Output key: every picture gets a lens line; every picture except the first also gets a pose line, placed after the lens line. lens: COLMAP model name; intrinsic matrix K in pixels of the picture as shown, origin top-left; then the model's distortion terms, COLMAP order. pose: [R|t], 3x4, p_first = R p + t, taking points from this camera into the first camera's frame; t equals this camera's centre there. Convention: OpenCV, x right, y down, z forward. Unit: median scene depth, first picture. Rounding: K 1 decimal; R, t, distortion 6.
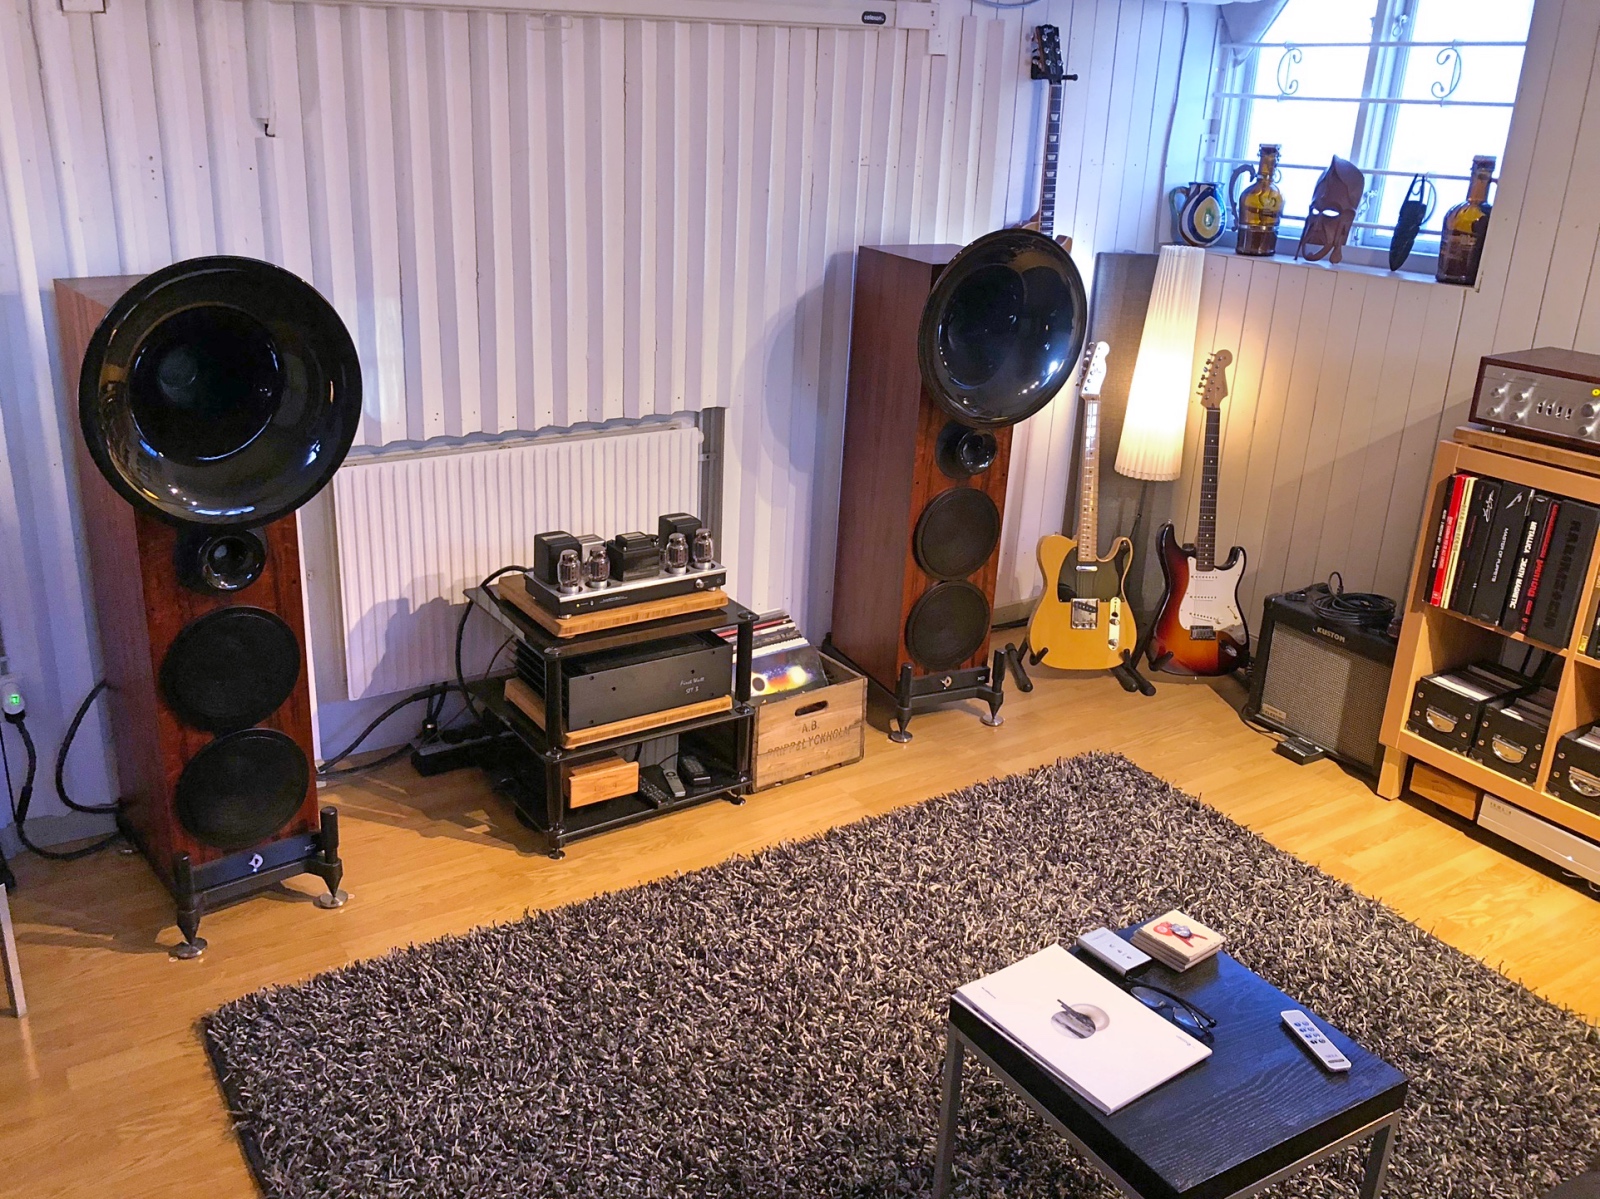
lens RADIAL K [[1332.4, 0, 764.5], [0, 1332.4, 559.6], [0, 0, 1]] dist [0.010817, 0.012575]
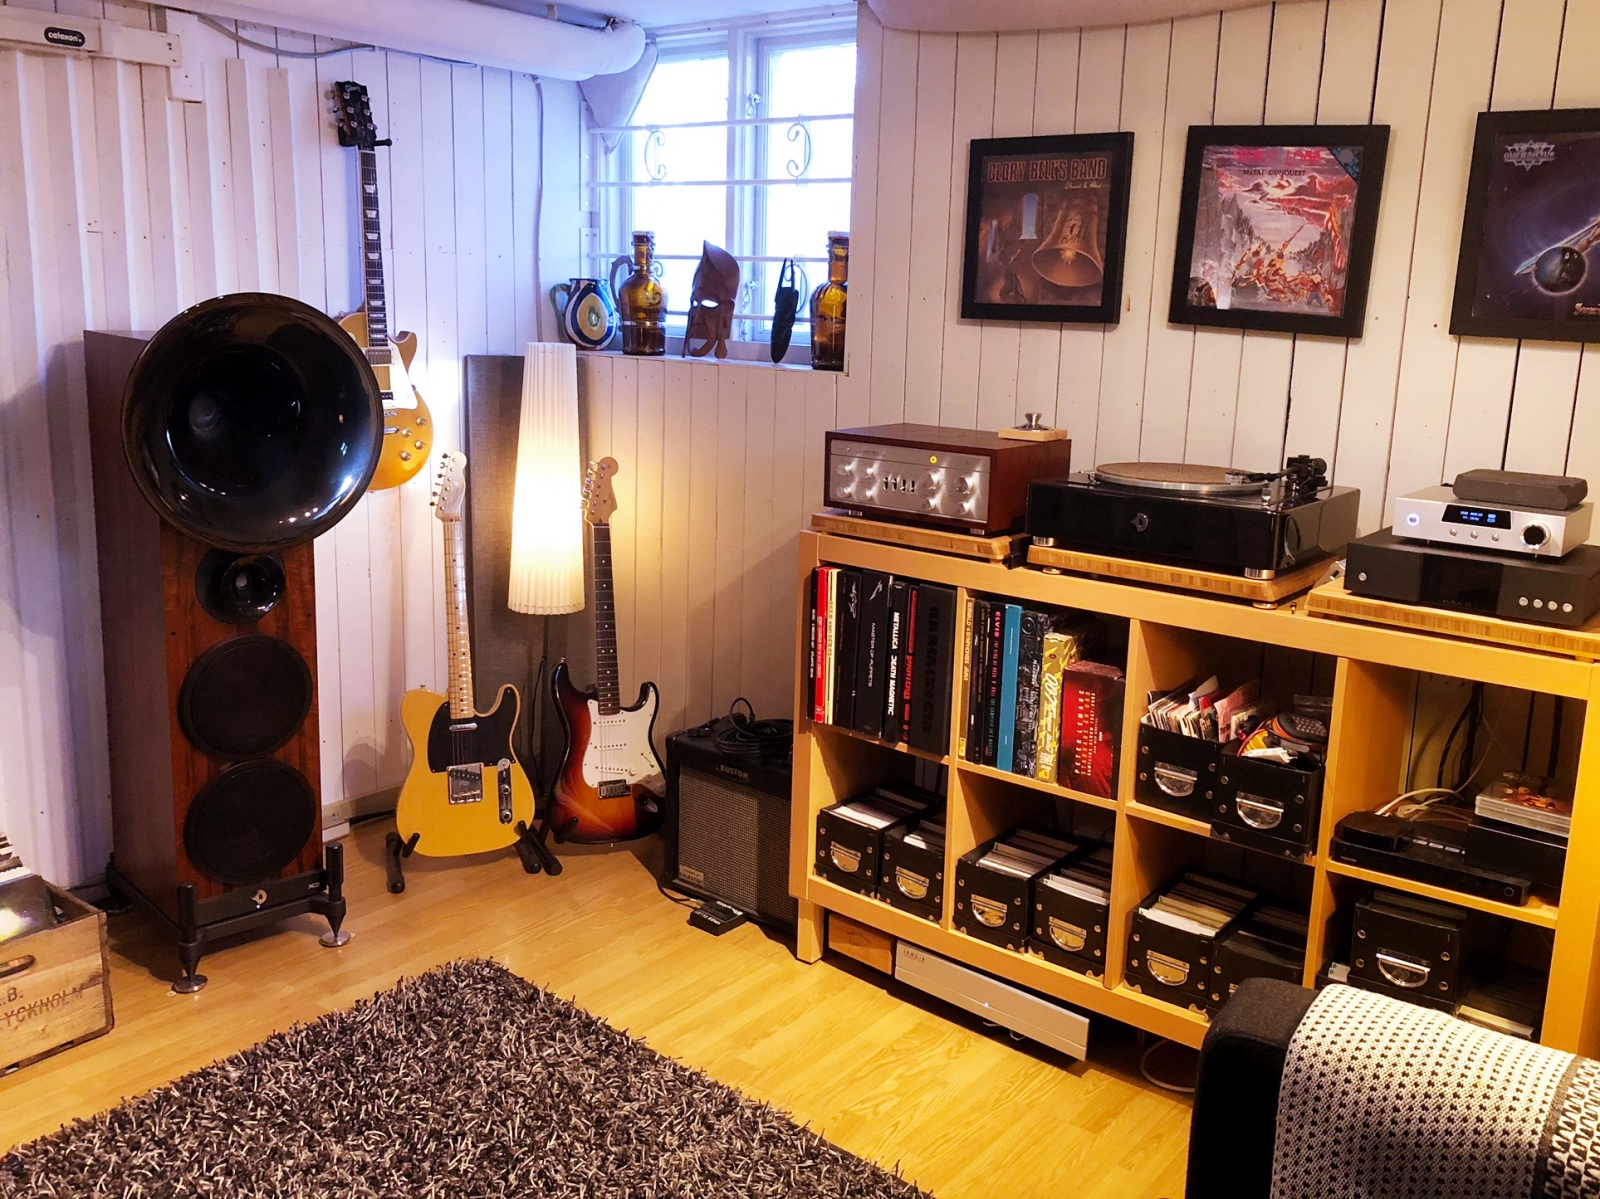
lens RADIAL K [[1366.6, 0, 810.5], [0, 1366.6, 559.9], [0, 0, 1]] dist [0.067137, -0.056743]
pose [[0.943905, -0.066253, 0.323502, 0.209339], [0.108579, 0.987463, -0.114579, 0.029608], [-0.311855, 0.143277, 0.939265, 0.158929]]
